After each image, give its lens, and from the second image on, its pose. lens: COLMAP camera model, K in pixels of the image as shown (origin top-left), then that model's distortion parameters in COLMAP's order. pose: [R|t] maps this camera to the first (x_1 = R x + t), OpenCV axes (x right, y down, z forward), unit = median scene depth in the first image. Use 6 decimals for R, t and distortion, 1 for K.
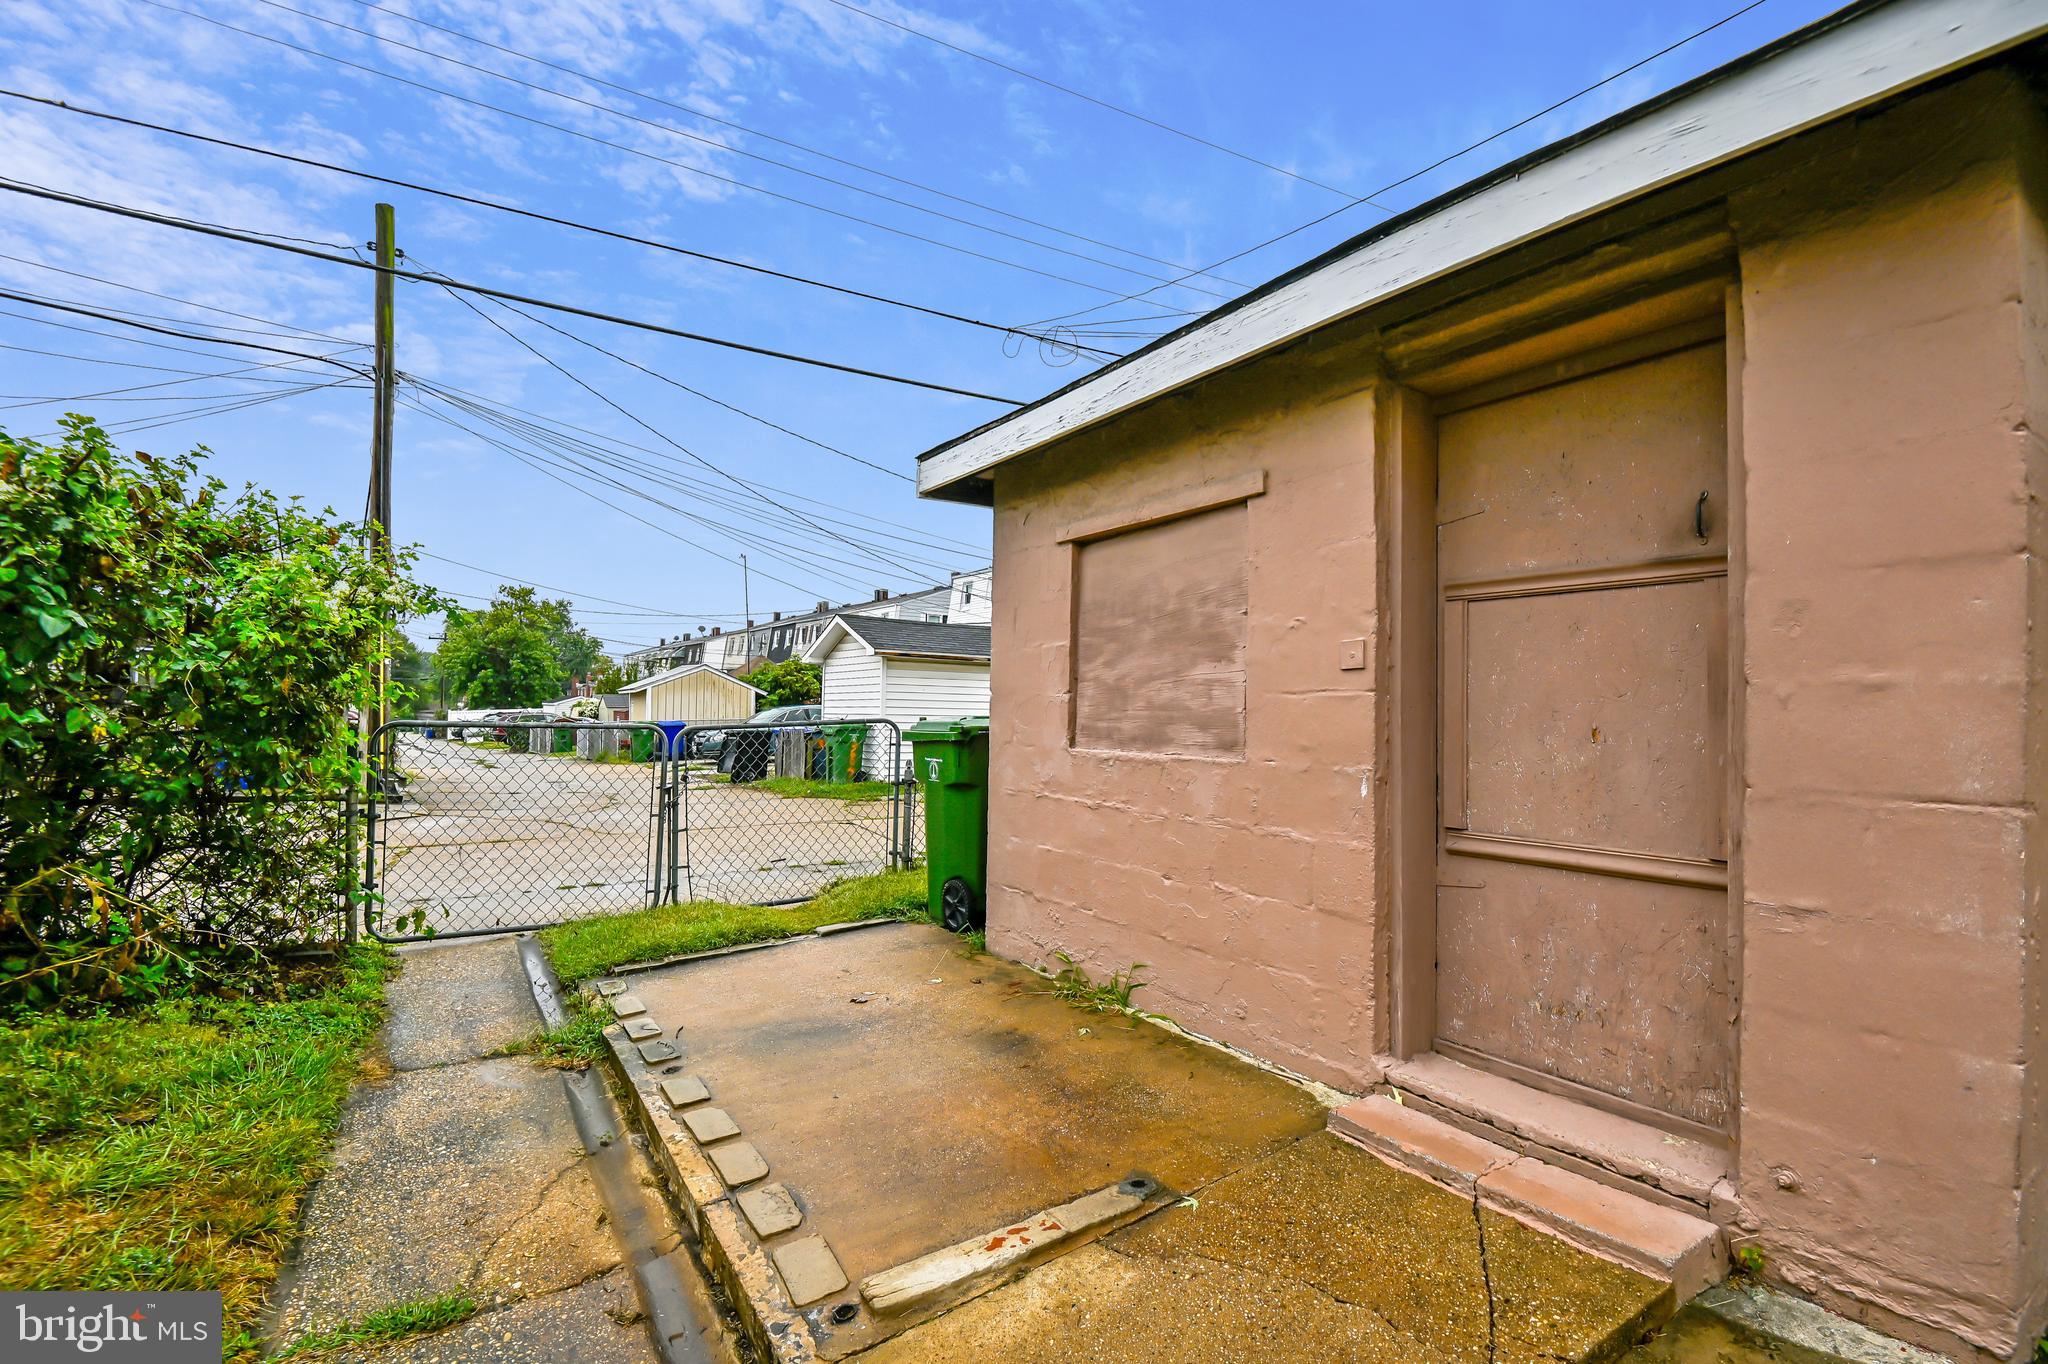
lens RADIAL K [[960.8, 0, 1033.4], [0, 960.8, 695.4], [0, 0, 1]] dist [0.021758, -0.036976]
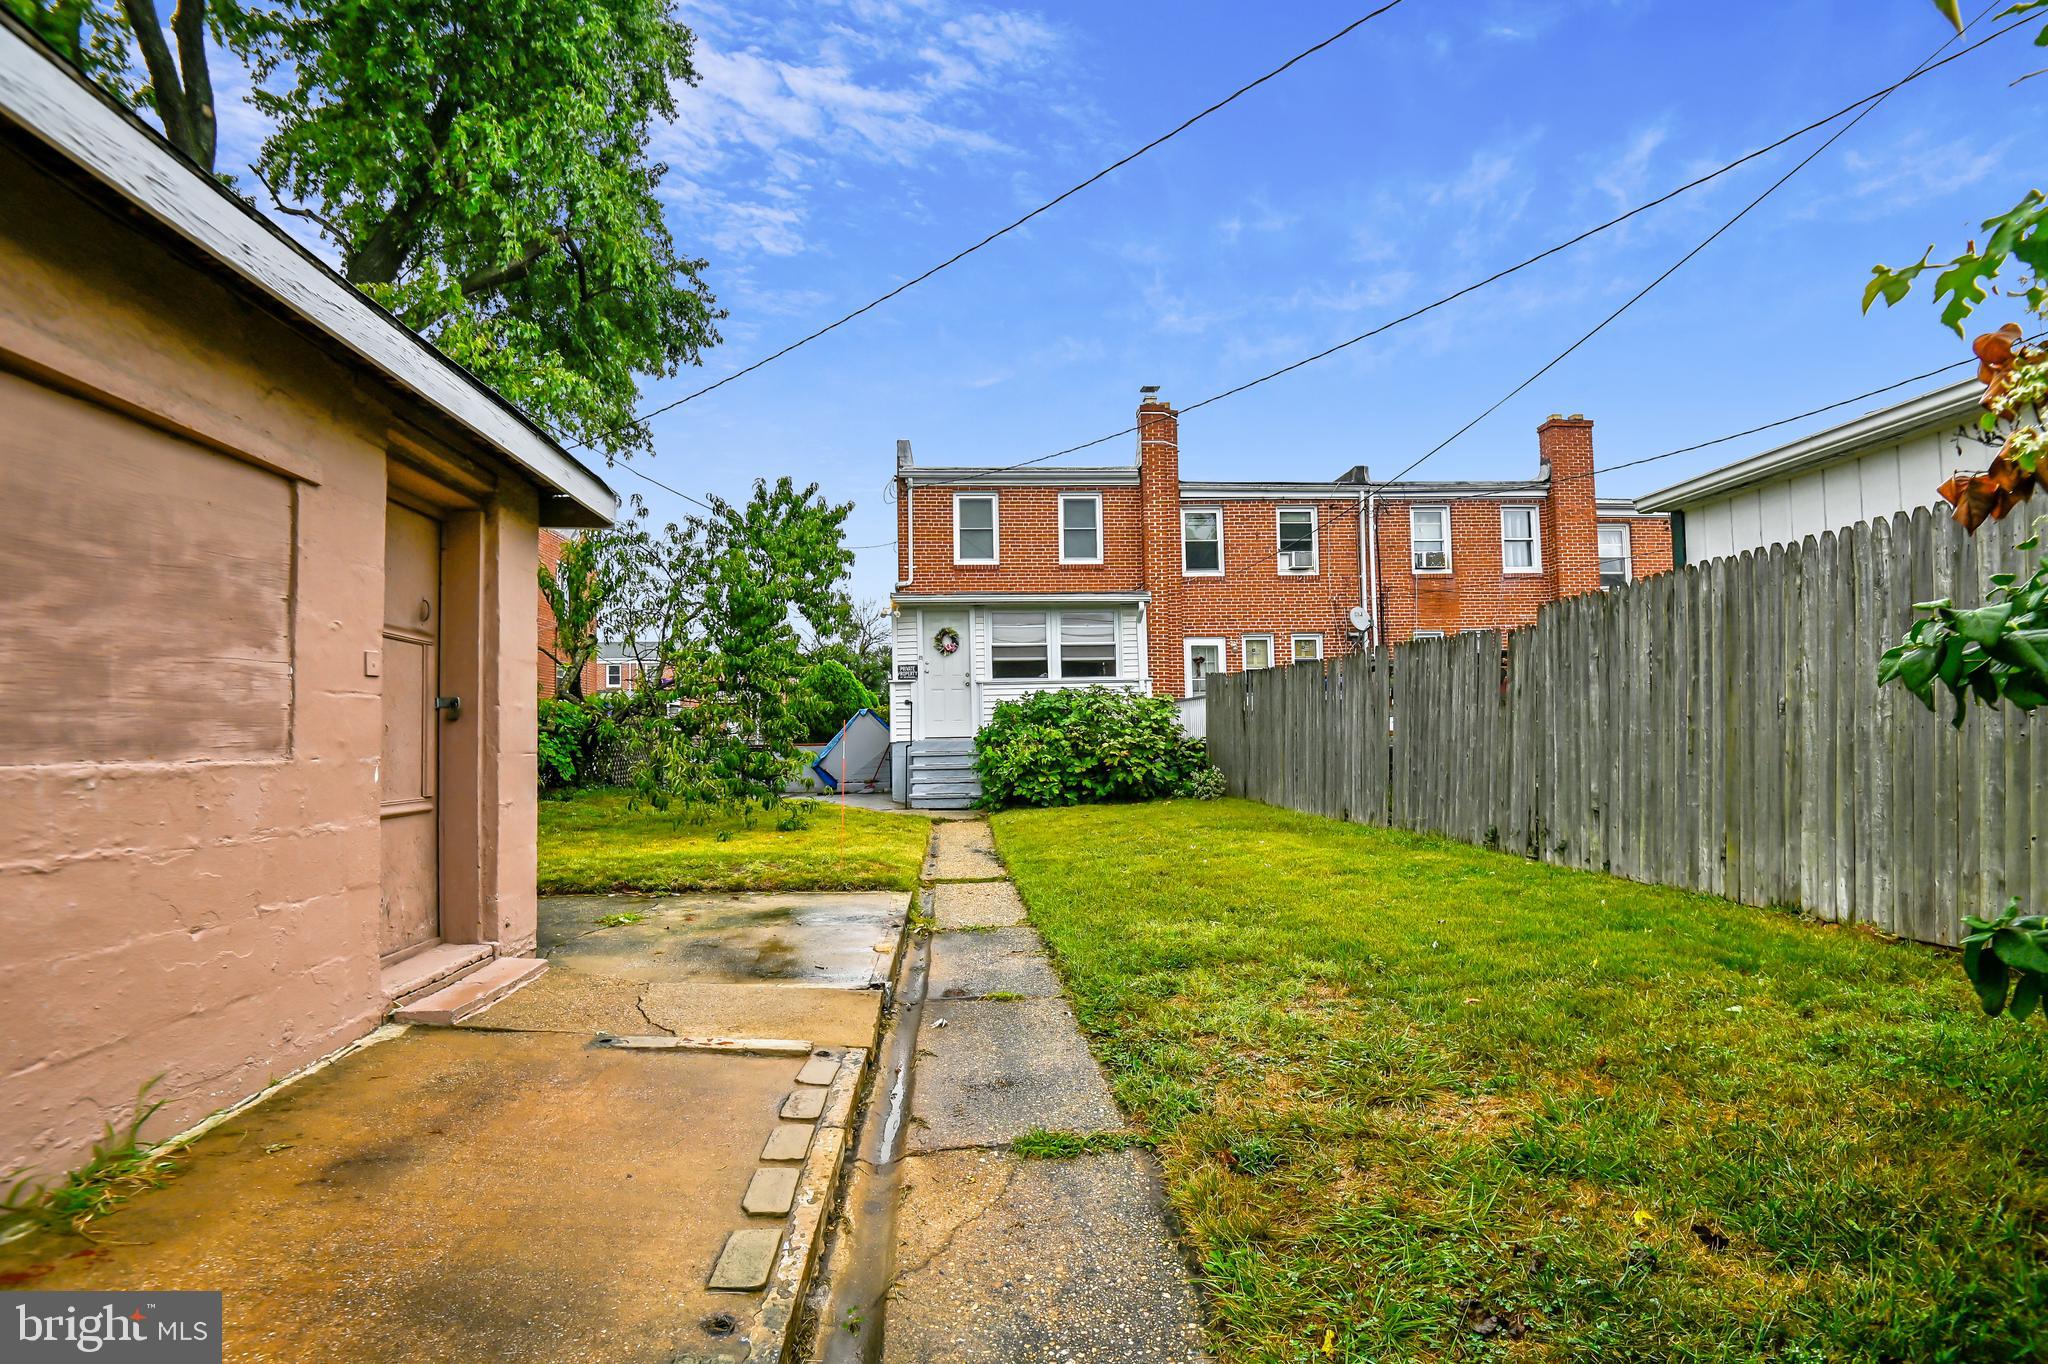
lens RADIAL K [[960.8, 0, 1033.4], [0, 960.8, 695.4], [0, 0, 1]] dist [0.021758, -0.036976]
pose [[-0.888975, 0.019901, 0.457522, -0.777972], [-0.008291, 0.998192, -0.059529, 0.050398], [-0.457880, -0.056713, -0.887203, 1.391076]]
